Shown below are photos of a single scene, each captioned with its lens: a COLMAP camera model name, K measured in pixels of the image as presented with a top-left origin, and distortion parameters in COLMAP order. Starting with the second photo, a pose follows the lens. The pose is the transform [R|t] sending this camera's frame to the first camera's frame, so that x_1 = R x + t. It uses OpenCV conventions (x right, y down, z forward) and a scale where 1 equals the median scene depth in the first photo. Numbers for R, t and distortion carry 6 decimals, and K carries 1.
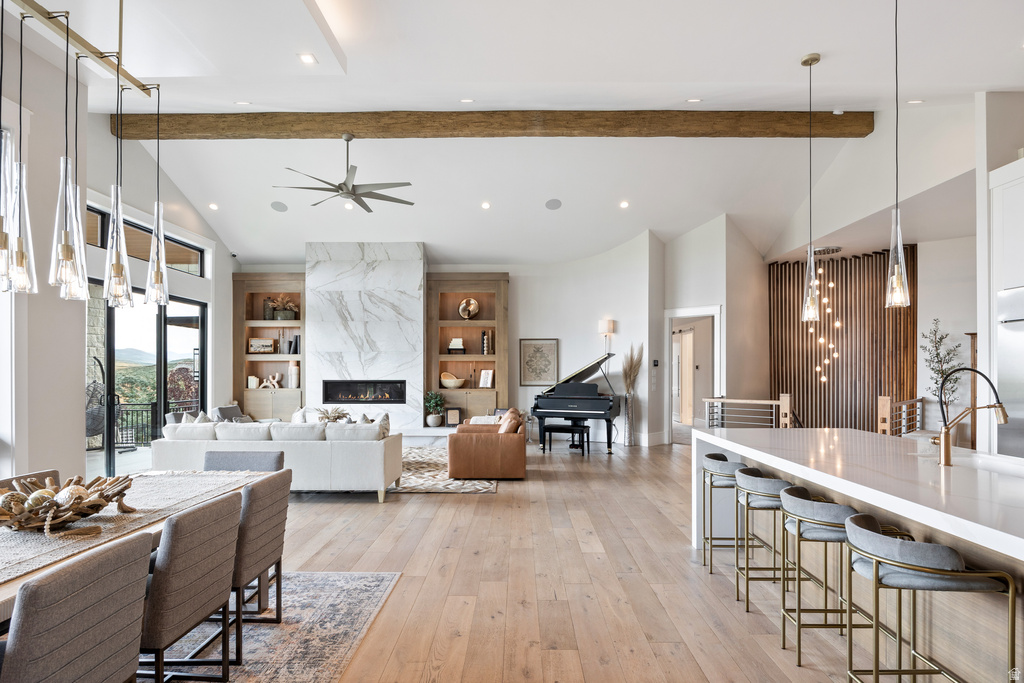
lens RADIAL K [[544.5, 0, 508.8], [0, 544.5, 369.1], [0, 0, 1]] dist [-0.006504, -0.002583]
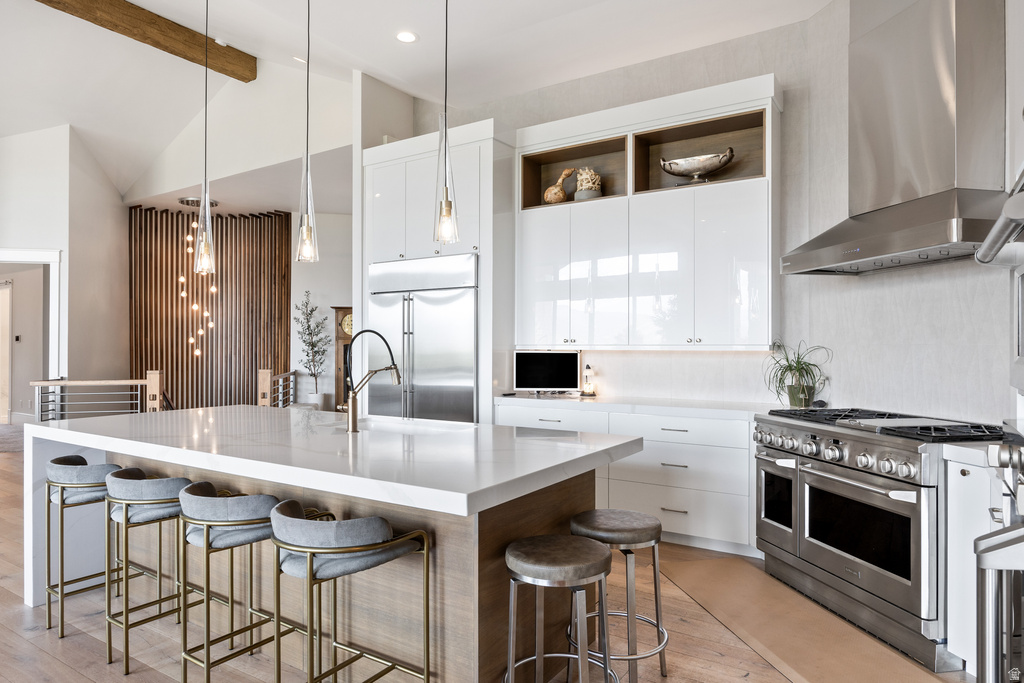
lens RADIAL K [[637.7, 0, 515.8], [0, 637.7, 341.5], [0, 0, 1]] dist [-0.007926, 0.003973]
pose [[0.534299, 0.007693, 0.845261, 0.003633], [-0.001995, 0.999967, -0.007840, 0.007507], [-0.845293, 0.002503, 0.534297, 0.044491]]
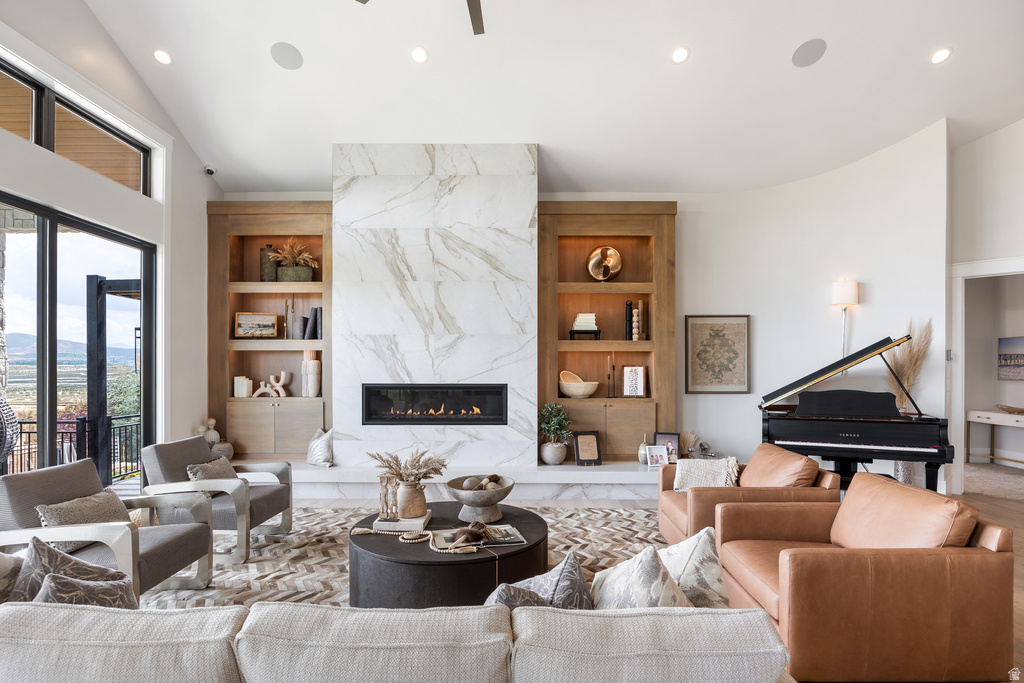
lens RADIAL K [[521.7, 0, 511.9], [0, 521.7, 369.9], [0, 0, 1]] dist [-0.014919, 0.000836]
pose [[0.999955, 0.001220, 0.009456, -0.197589], [-0.001277, 0.999981, 0.006001, 0.002190], [-0.009449, -0.006013, 0.999937, 0.467818]]
